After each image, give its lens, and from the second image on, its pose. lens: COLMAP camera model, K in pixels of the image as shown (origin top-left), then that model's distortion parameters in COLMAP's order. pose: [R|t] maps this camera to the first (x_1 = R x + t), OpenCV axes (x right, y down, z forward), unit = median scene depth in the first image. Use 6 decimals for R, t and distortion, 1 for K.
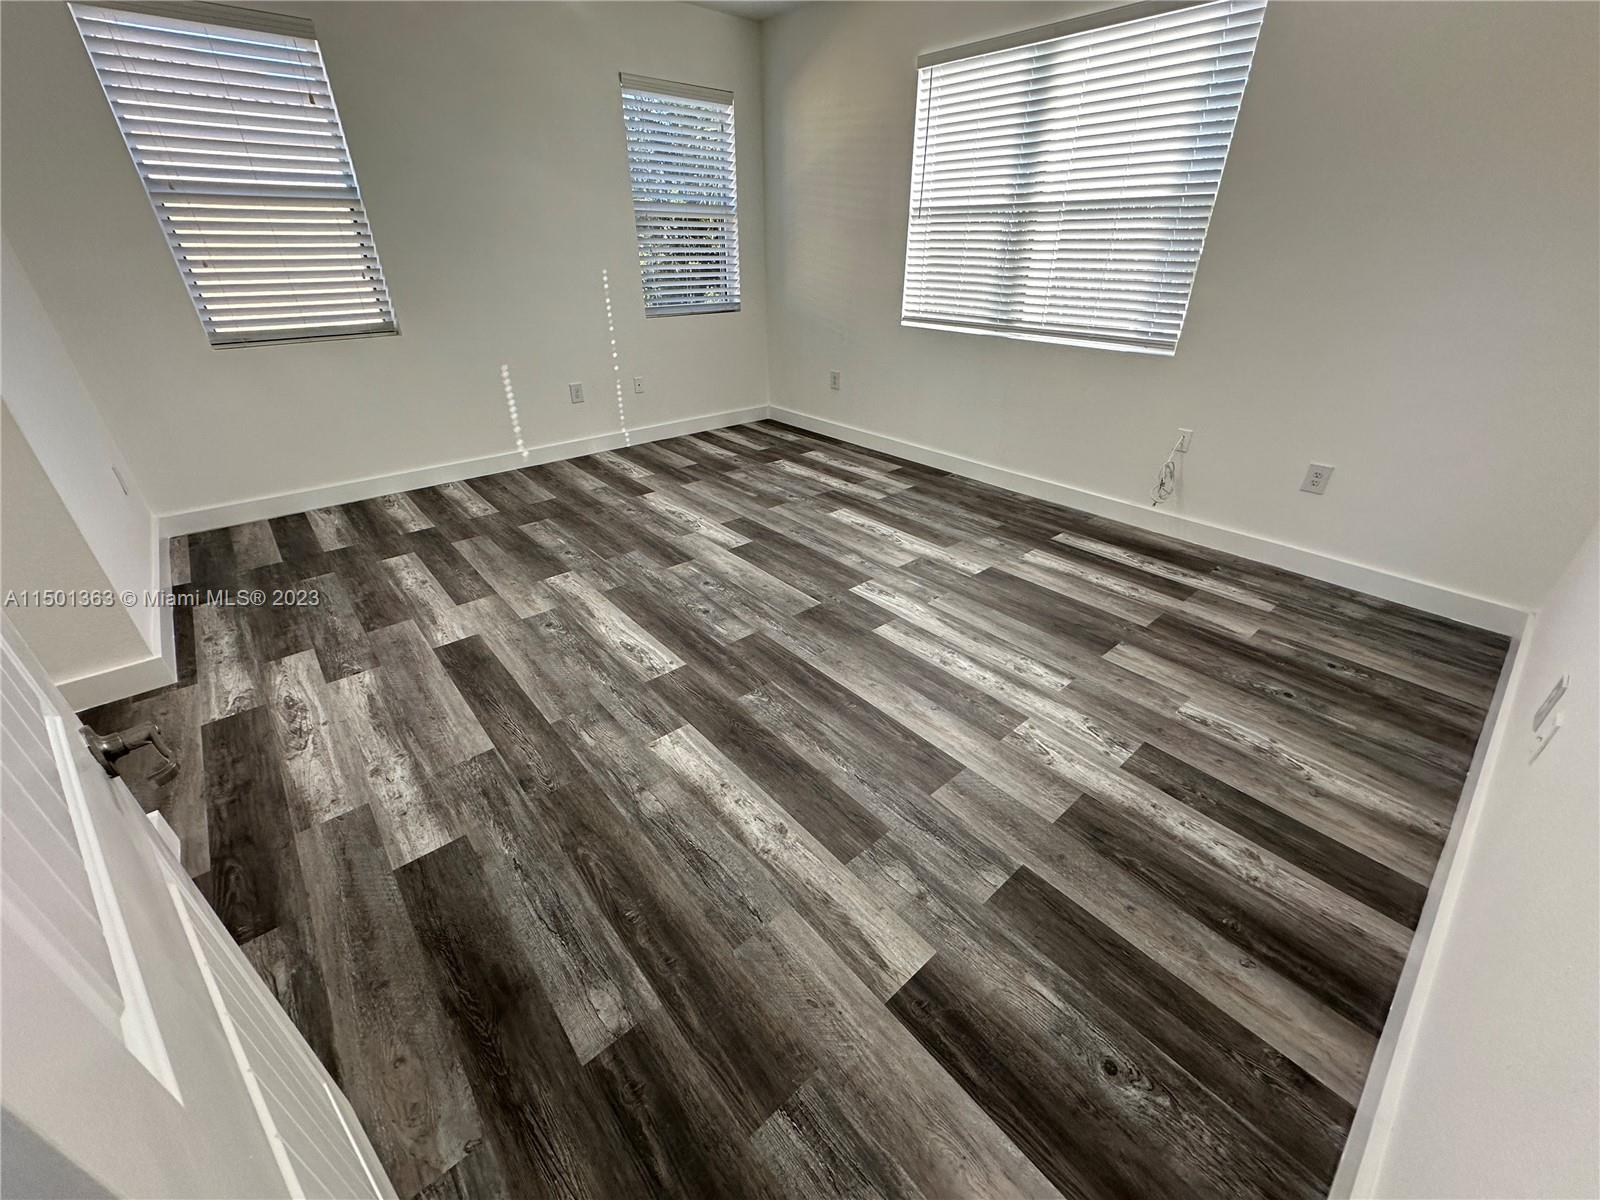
lens RADIAL K [[639.6, 0, 800.0], [0, 639.6, 600.0], [0, 0, 1]] dist [0.000451, 0.000050]
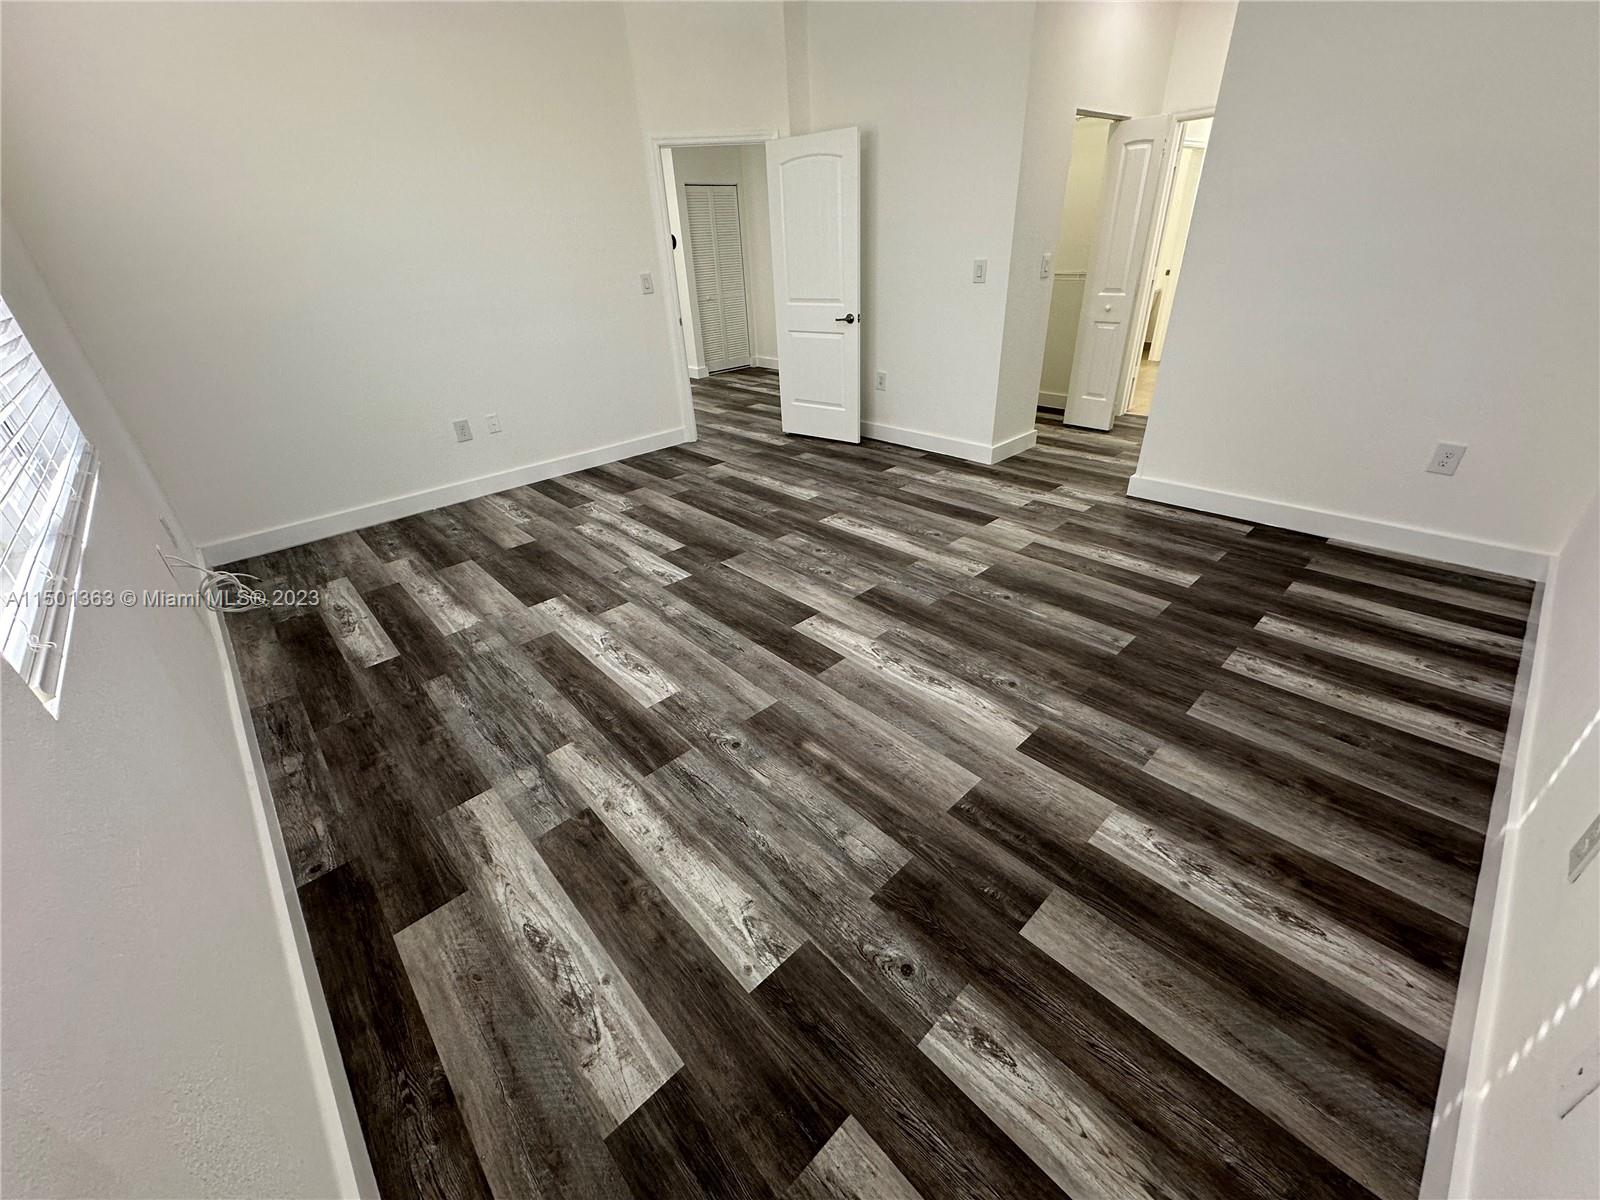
lens RADIAL K [[639.6, 0, 800.0], [0, 639.6, 600.0], [0, 0, 1]] dist [0.000451, 0.000050]
pose [[-0.998258, 0.058425, -0.008187, -0.087135], [0.023474, 0.520670, 0.853436, -0.850761], [0.054125, 0.851757, -0.521134, 1.516055]]
